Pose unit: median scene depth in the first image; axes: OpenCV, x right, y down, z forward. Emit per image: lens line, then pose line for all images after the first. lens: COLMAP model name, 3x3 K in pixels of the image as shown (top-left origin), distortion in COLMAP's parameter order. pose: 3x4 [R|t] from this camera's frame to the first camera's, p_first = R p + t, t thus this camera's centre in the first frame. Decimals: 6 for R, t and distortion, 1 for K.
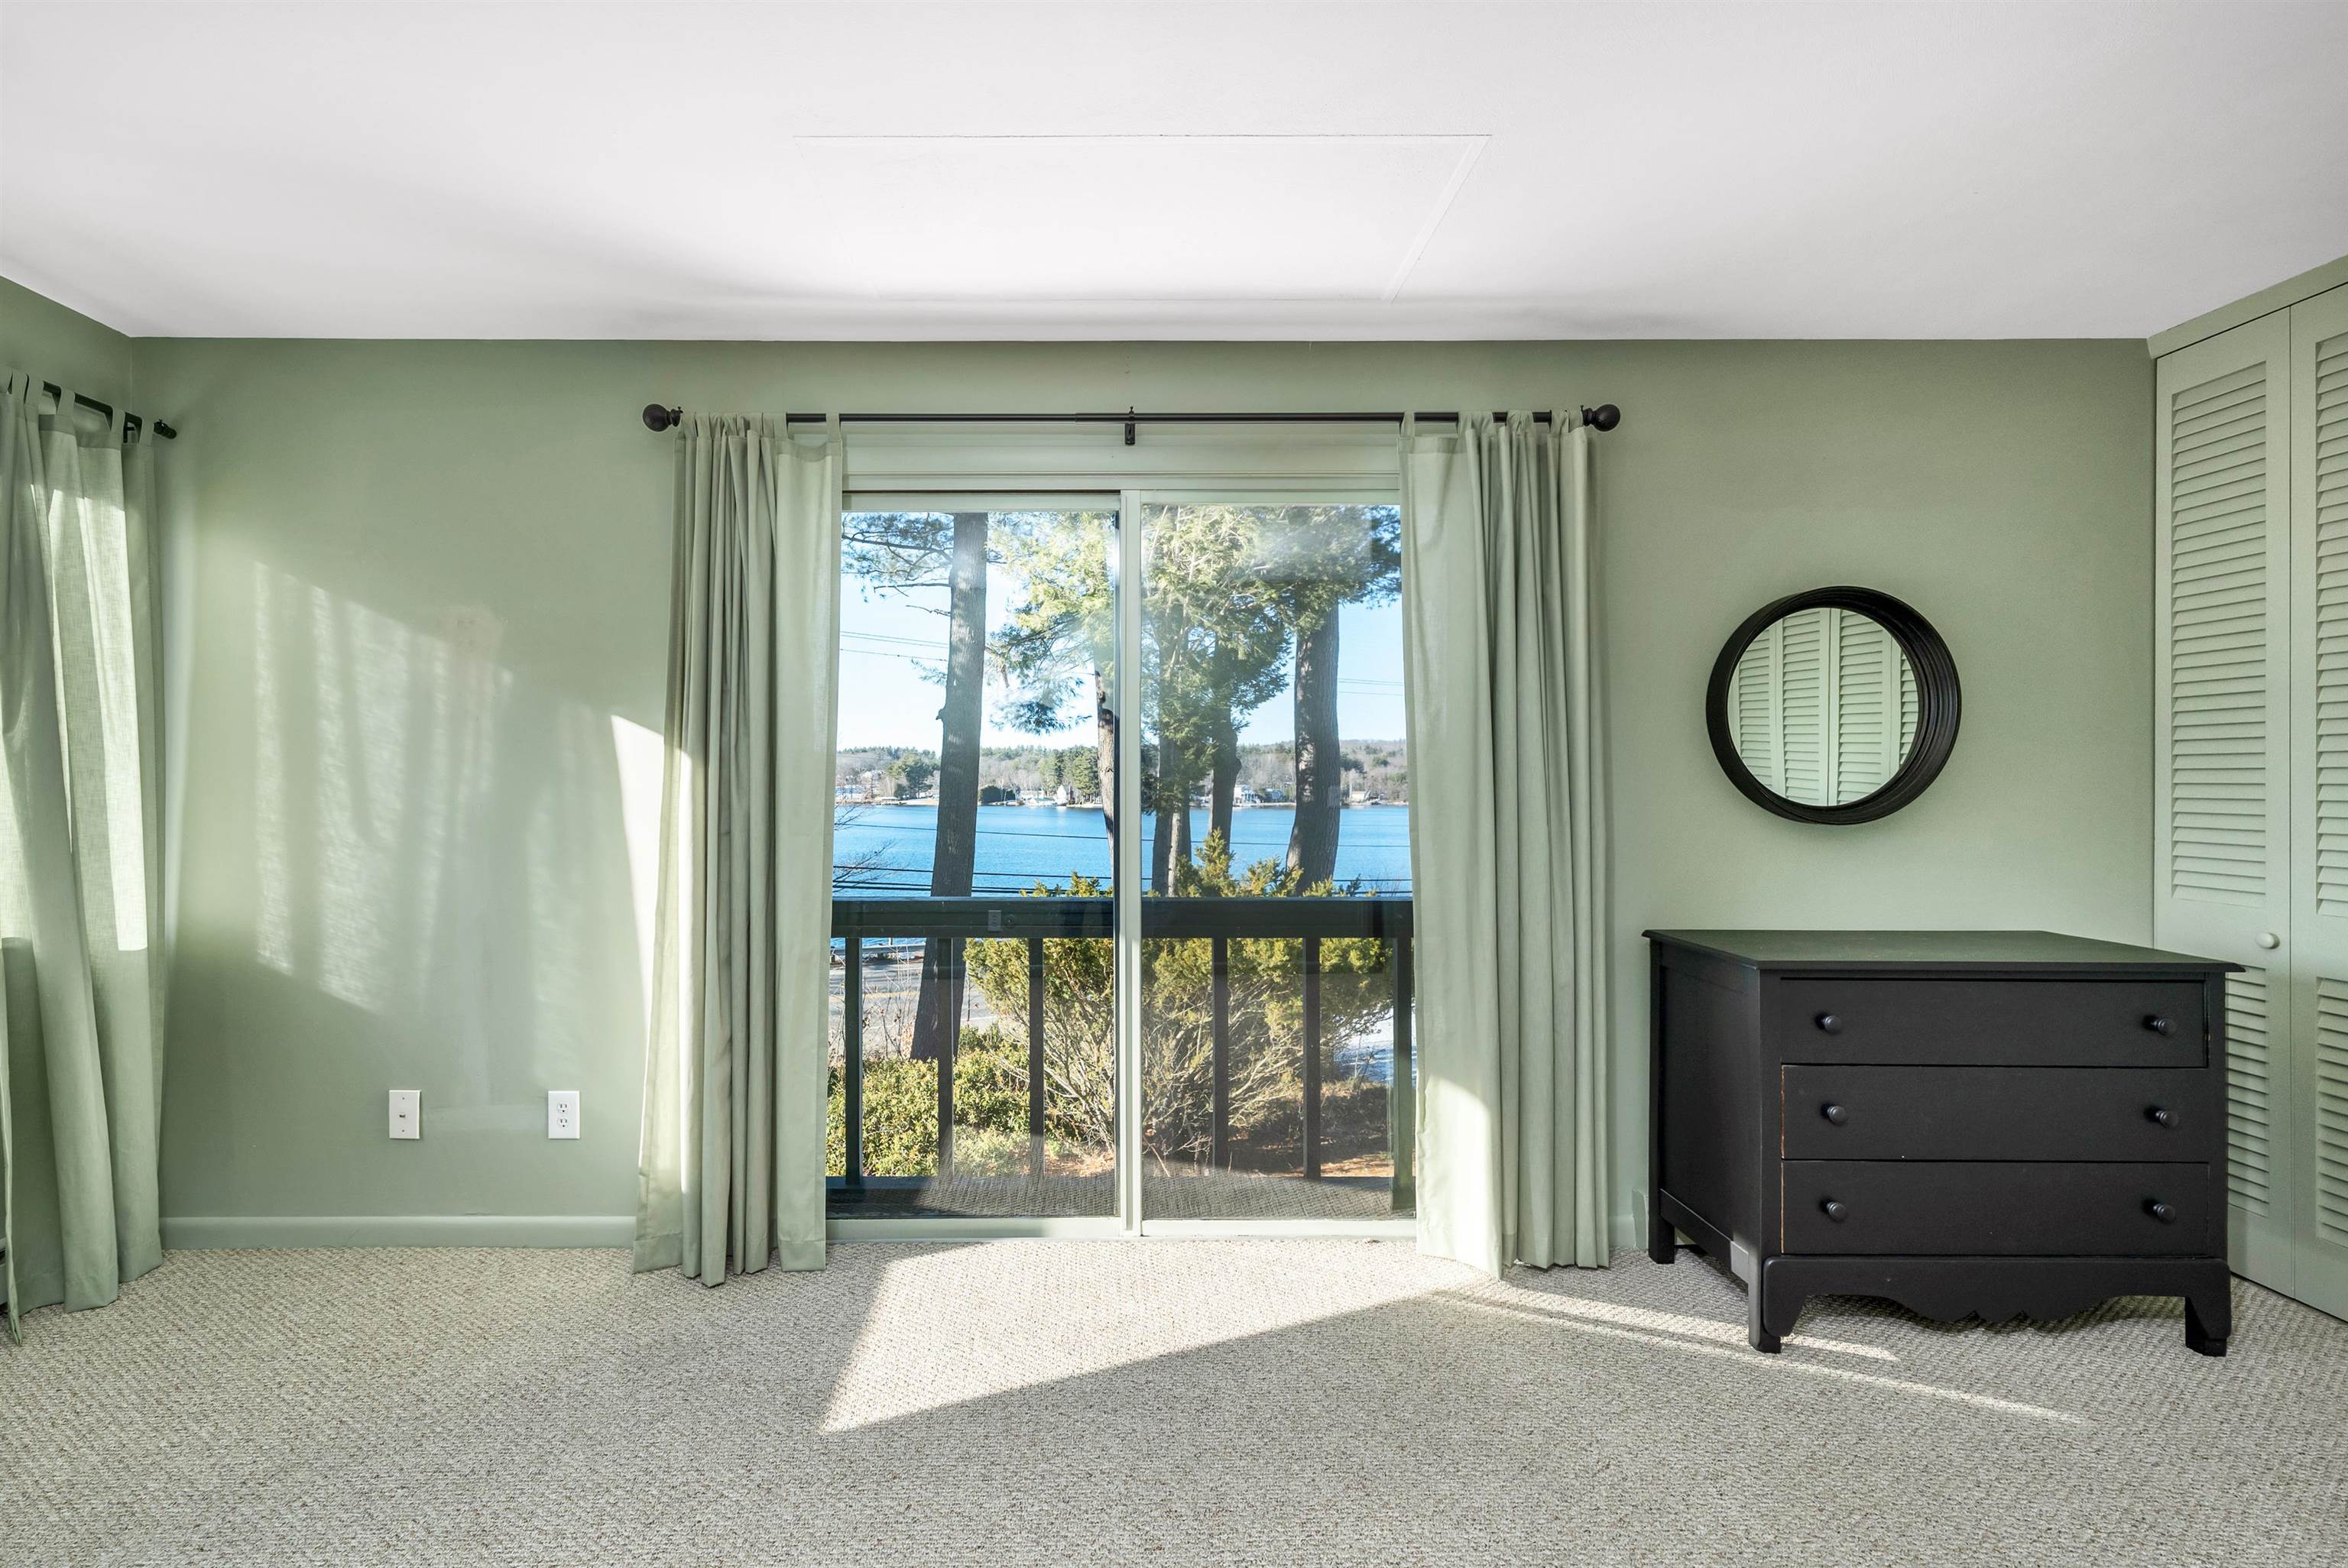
lens RADIAL K [[1003.2, 0, 1123.8], [0, 1003.2, 782.4], [0, 0, 1]] dist [0.001153, -0.001243]
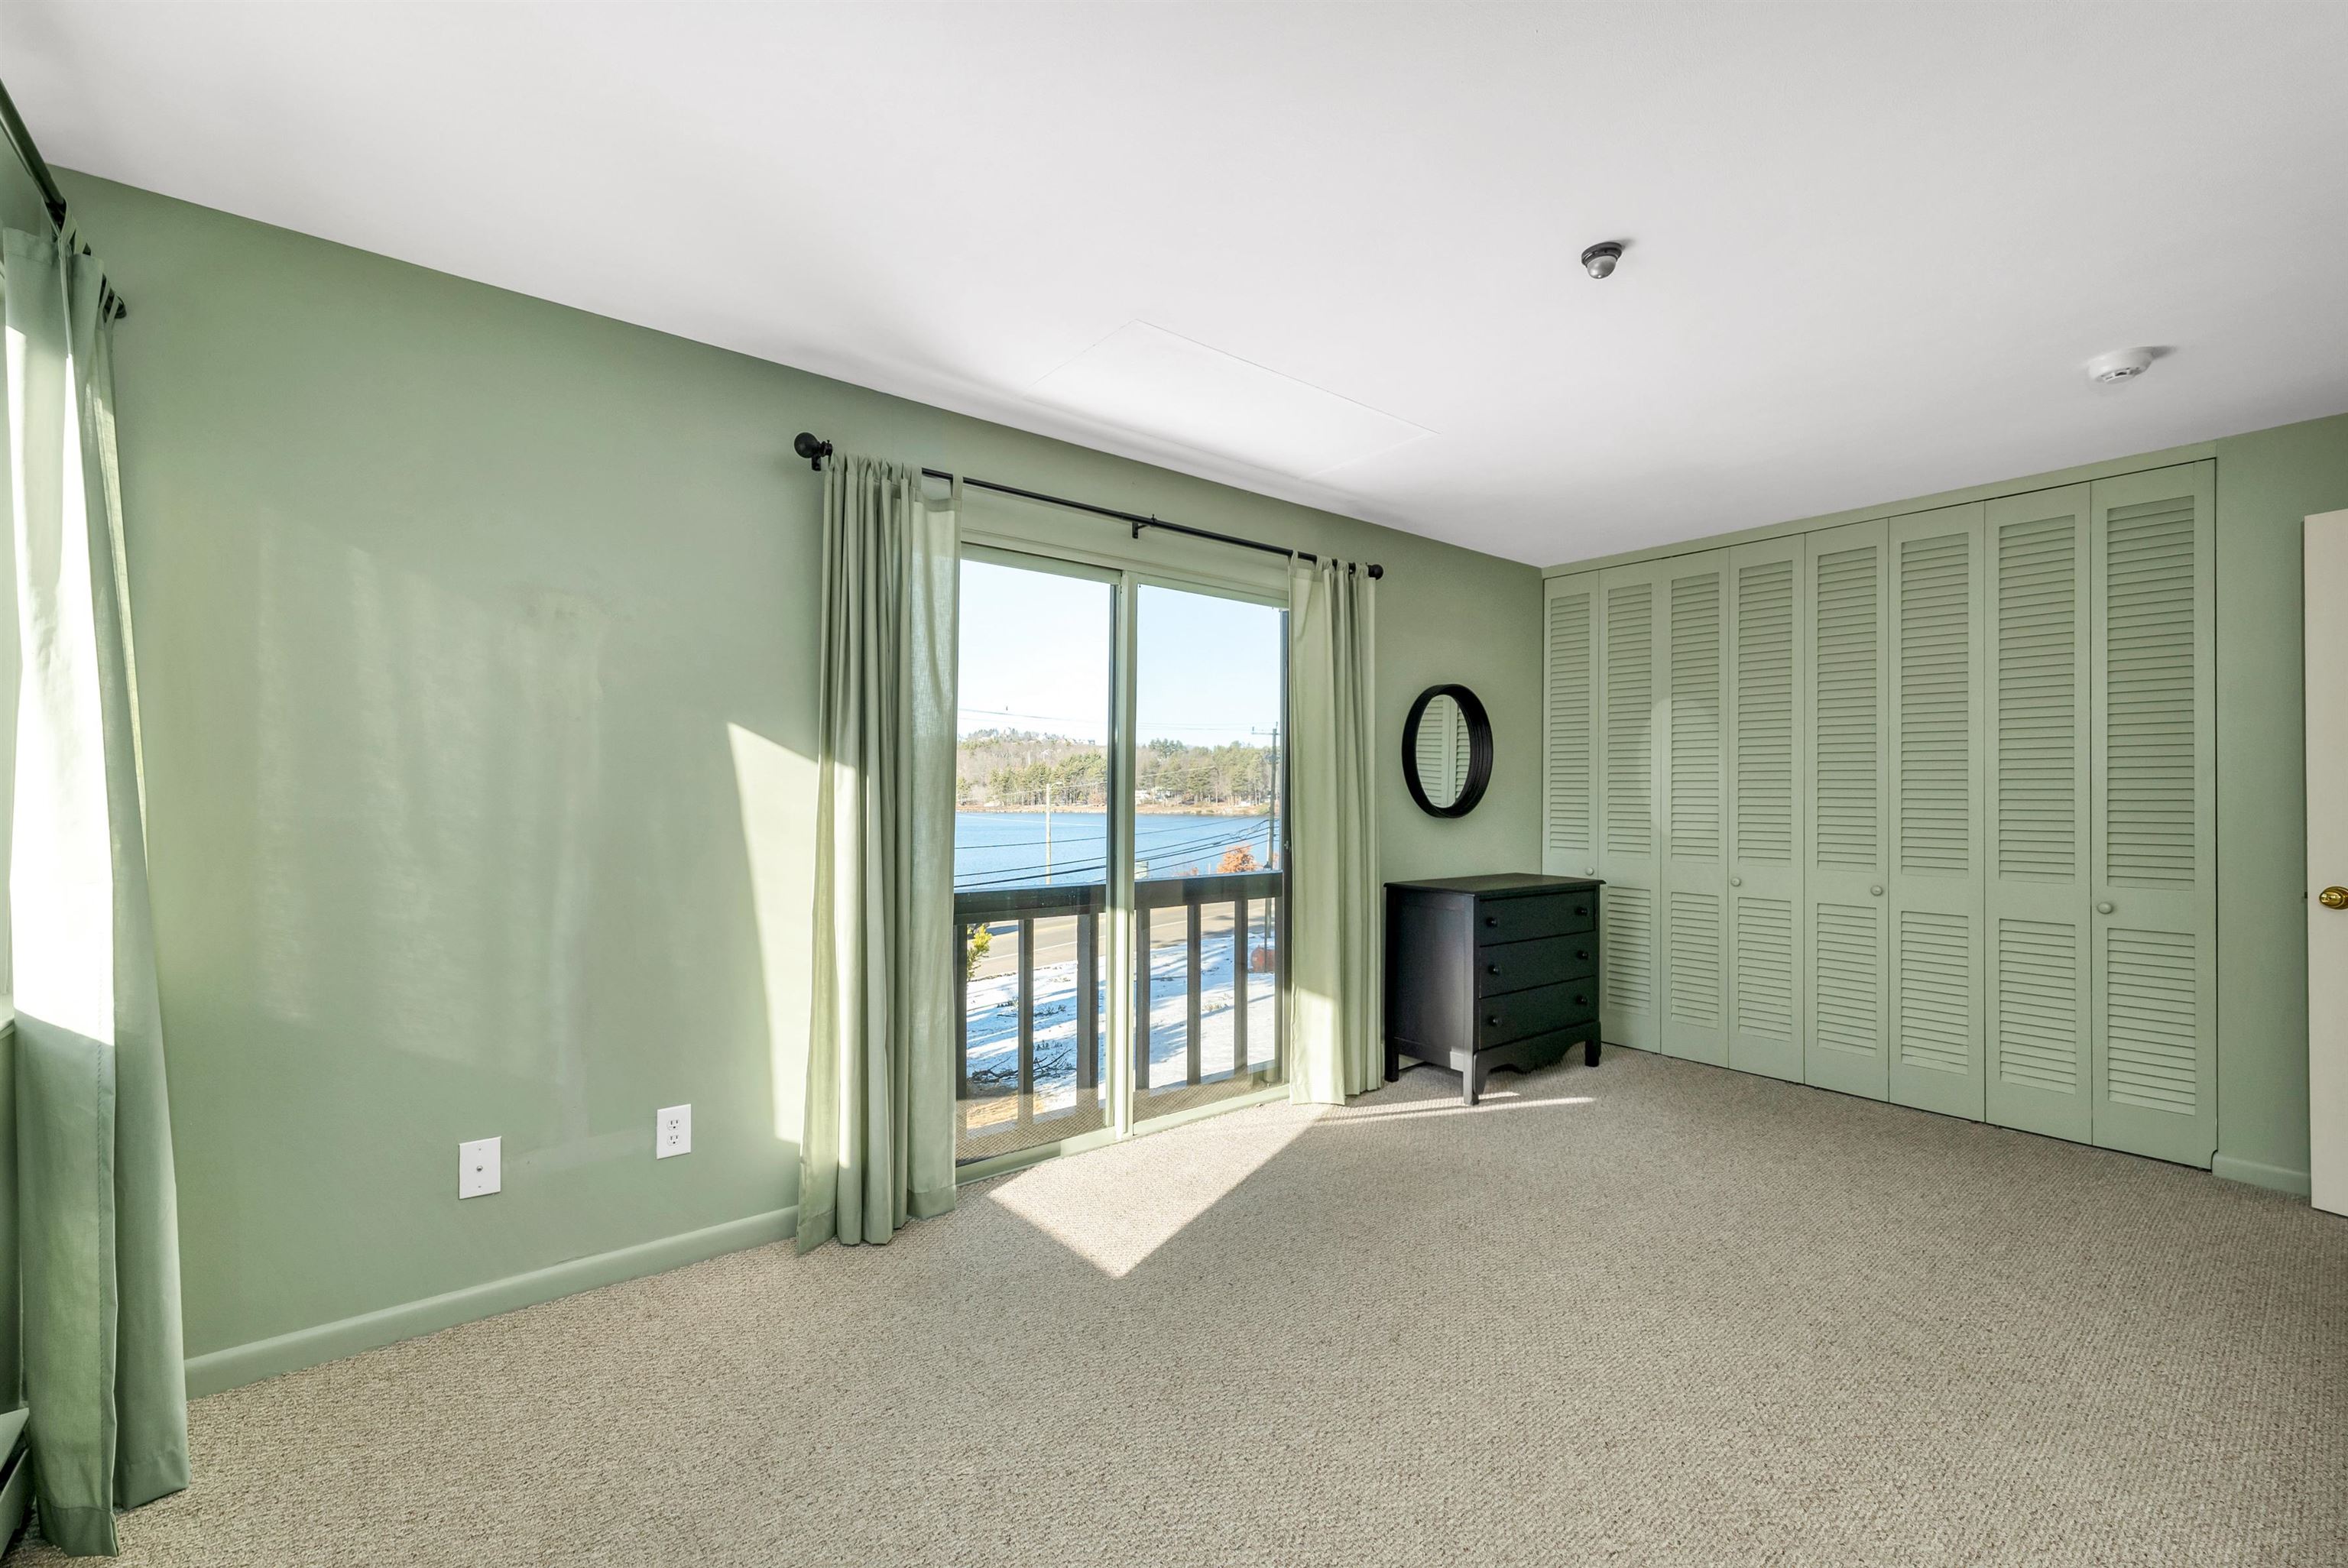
lens RADIAL K [[1003.2, 0, 1181.8], [0, 1003.2, 780.2], [0, 0, 1]] dist [0.001153, -0.001243]
pose [[0.770435, 0.013238, 0.637381, -0.824700], [-0.008648, 0.999909, -0.010314, -0.002951], [-0.637459, 0.002434, 0.770480, -0.065209]]
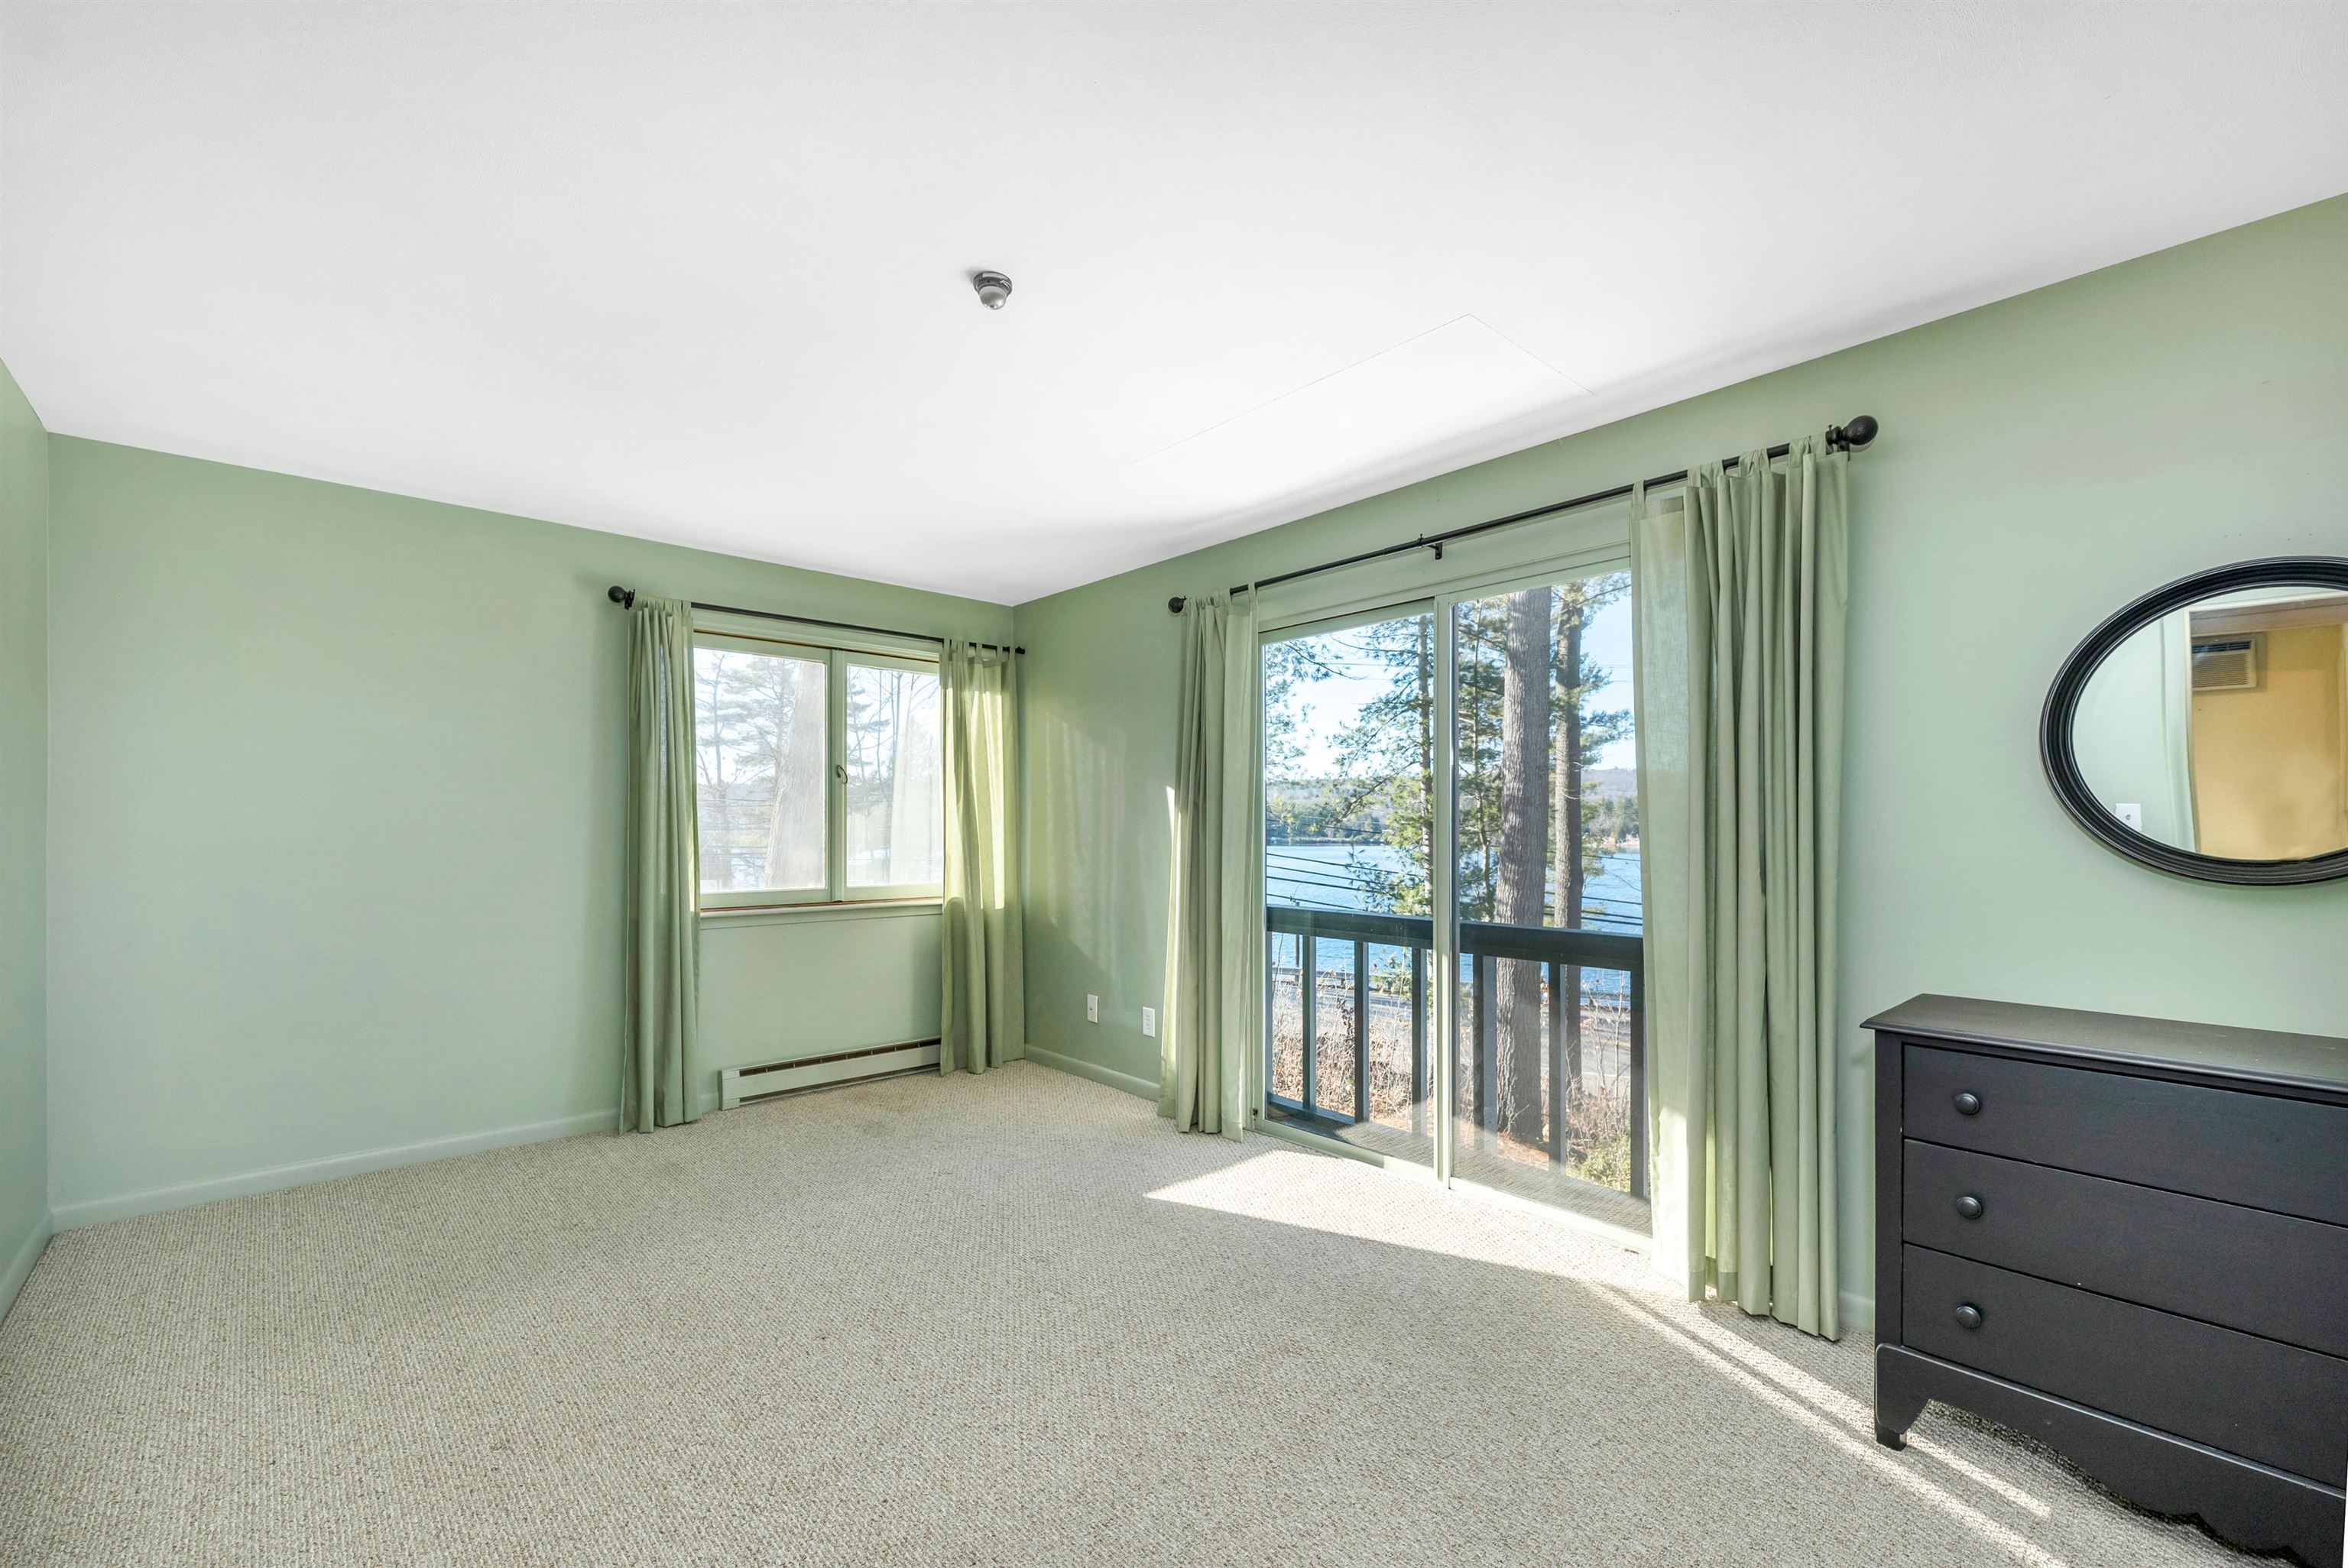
lens RADIAL K [[1003.2, 0, 1194.0], [0, 1003.2, 842.0], [0, 0, 1]] dist [0.001153, -0.001243]
pose [[0.662176, 0.011661, -0.749257, 0.785789], [-0.003082, 0.999913, 0.012838, 0.003586], [0.749342, -0.006192, 0.662155, -0.070383]]
